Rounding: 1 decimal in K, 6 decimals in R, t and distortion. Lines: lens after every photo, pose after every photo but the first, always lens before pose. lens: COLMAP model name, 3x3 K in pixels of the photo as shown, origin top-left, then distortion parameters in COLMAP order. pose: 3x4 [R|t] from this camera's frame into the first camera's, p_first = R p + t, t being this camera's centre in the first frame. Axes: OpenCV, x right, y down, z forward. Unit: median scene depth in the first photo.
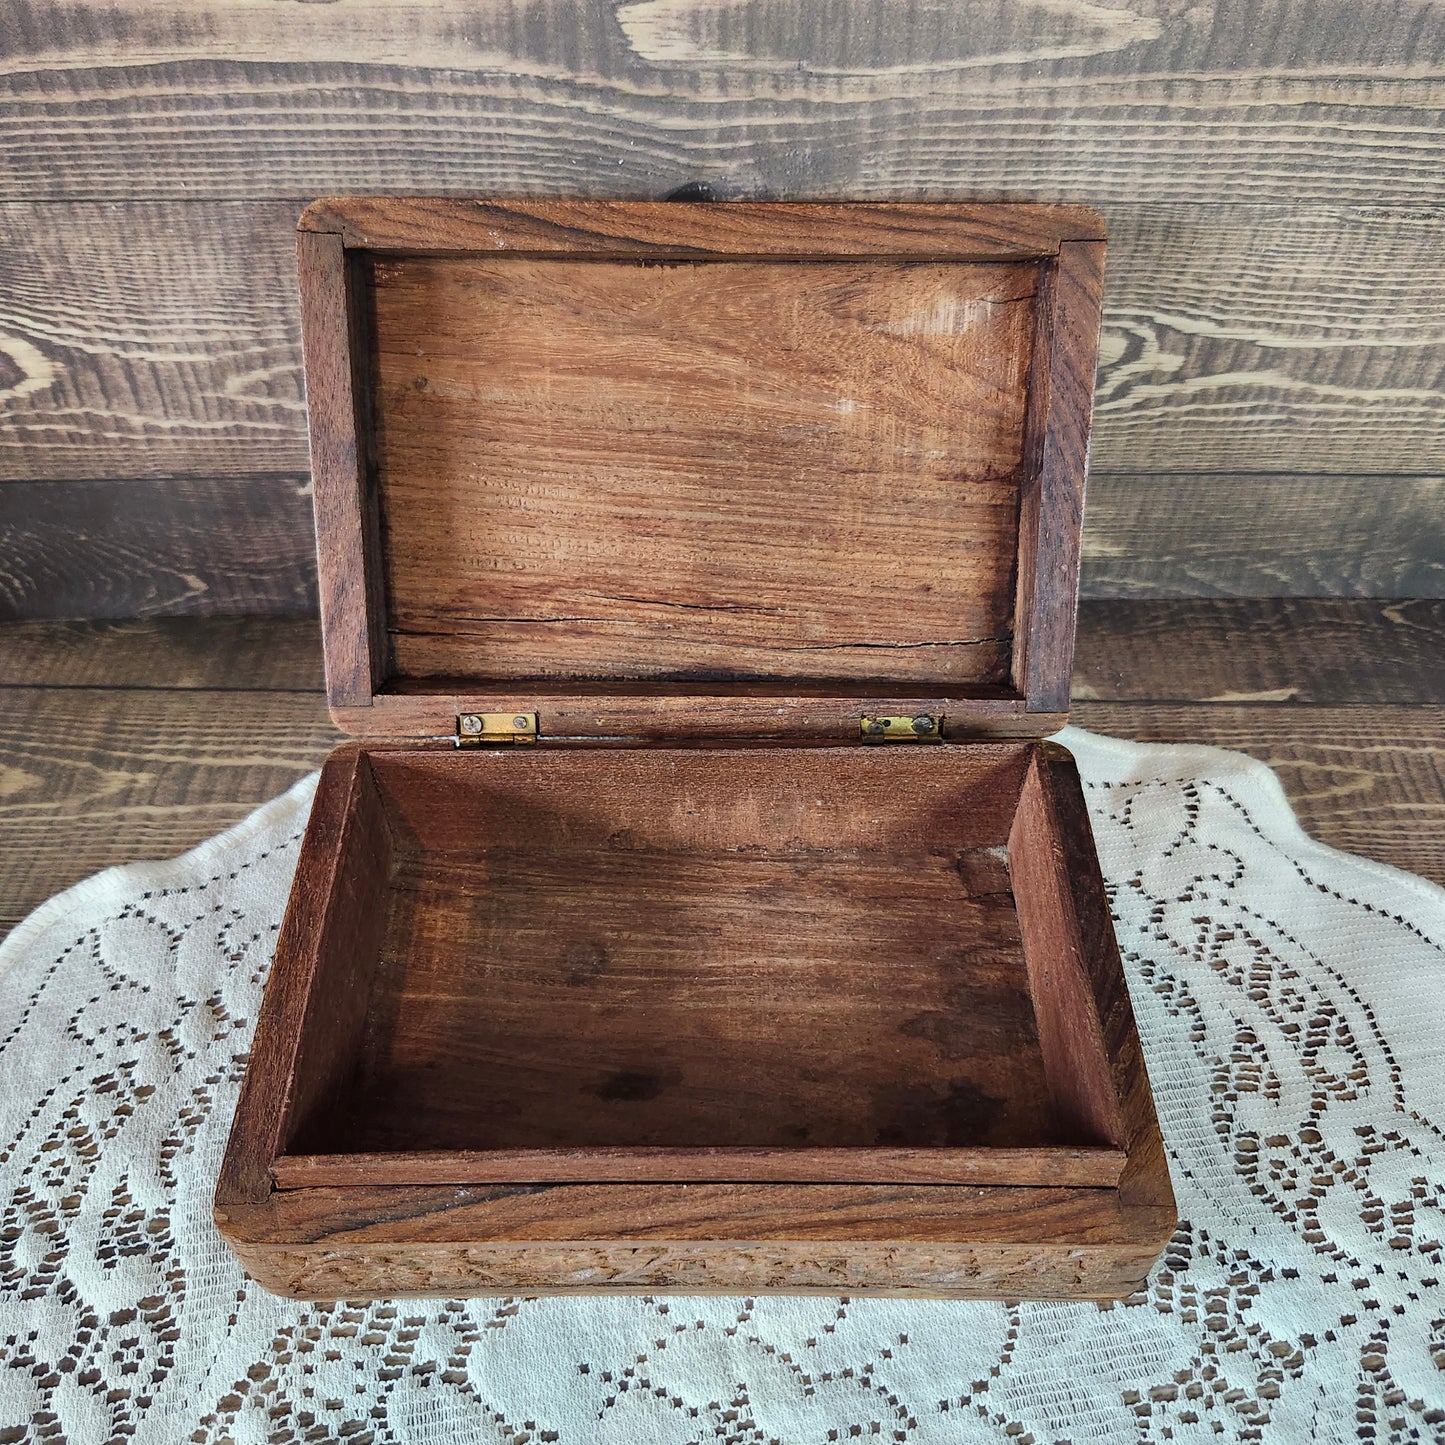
lens RADIAL K [[1468.9, 0, 717.5], [0, 1468.9, 633.0], [0, 0, 1]] dist [0.096102, -0.182332]
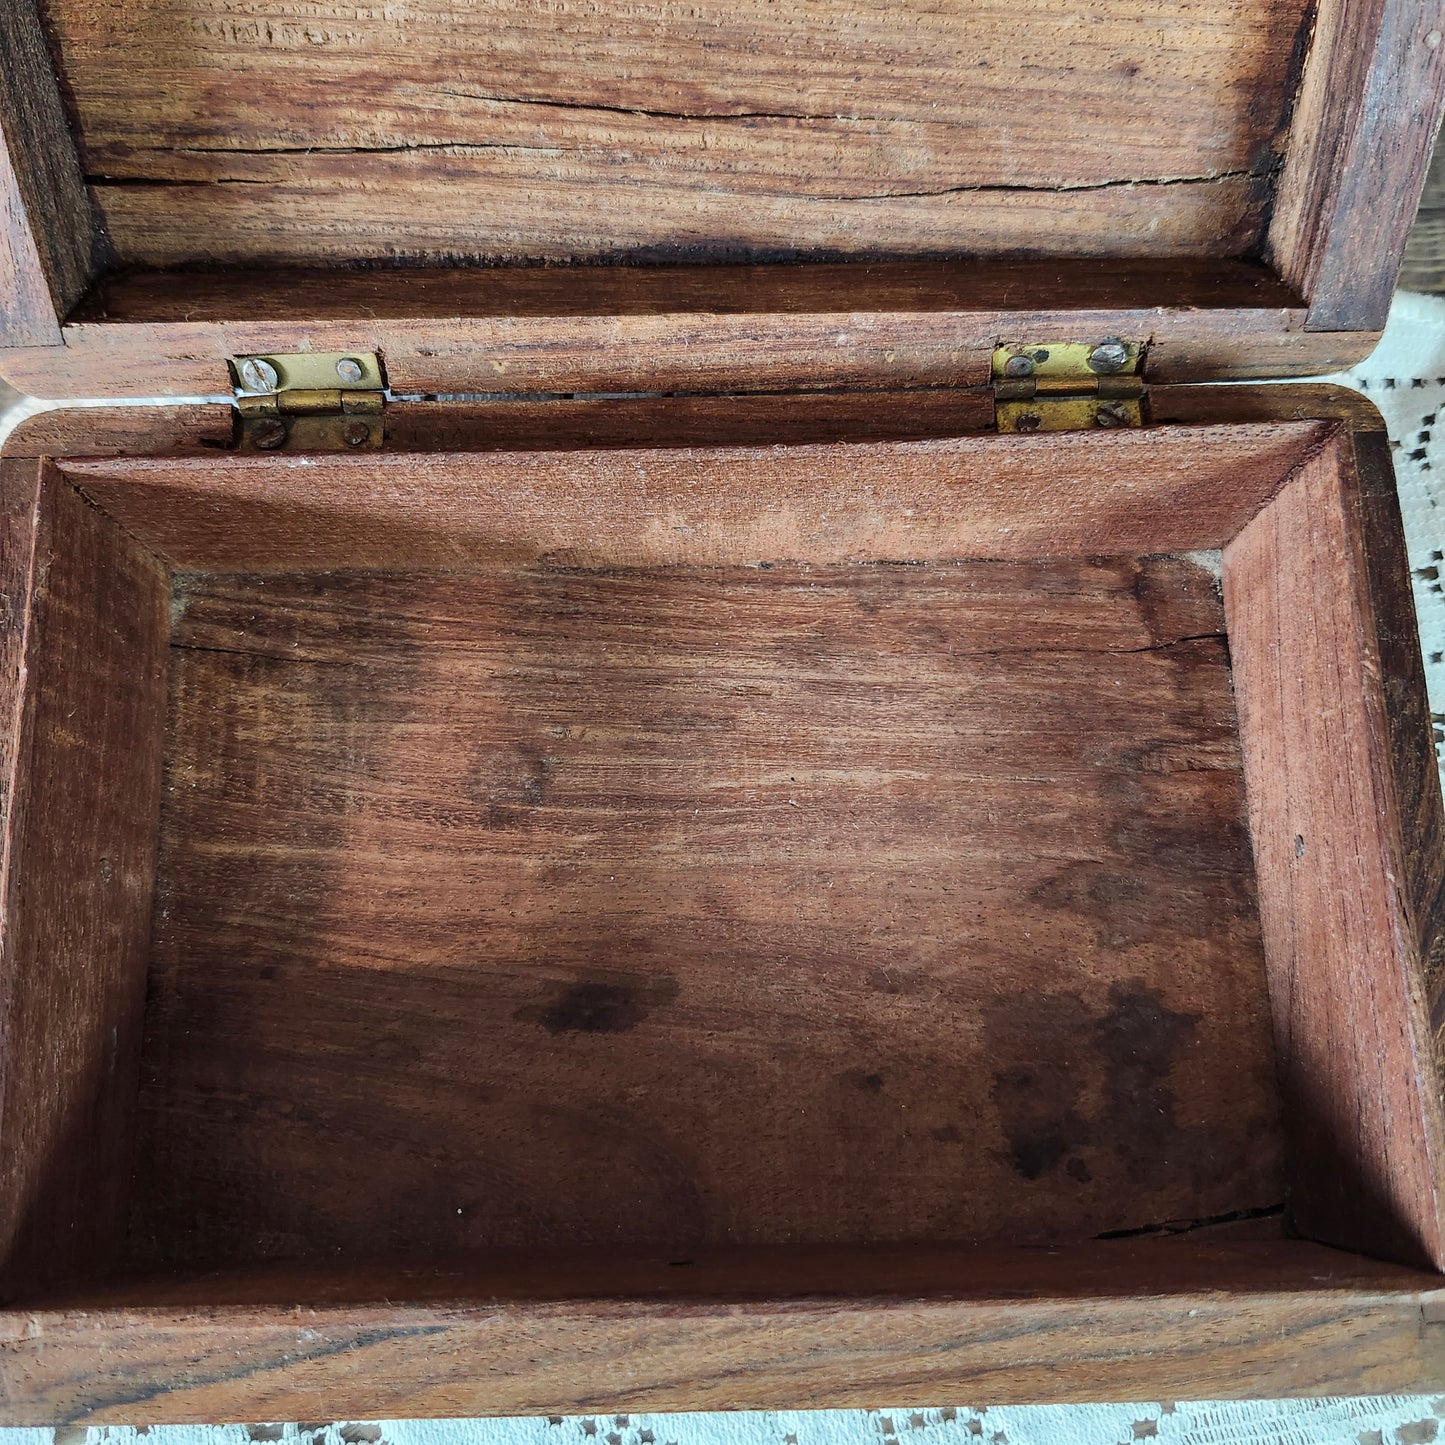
lens RADIAL K [[1496.3, 0, 726.2], [0, 1496.3, 719.4], [0, 0, 1]] dist [0.075104, -0.245584]
pose [[0.999776, -0.020677, 0.004474, -0.003785], [0.015844, 0.871963, 0.489315, -0.093536], [-0.014019, -0.489135, 0.872096, 0.460748]]
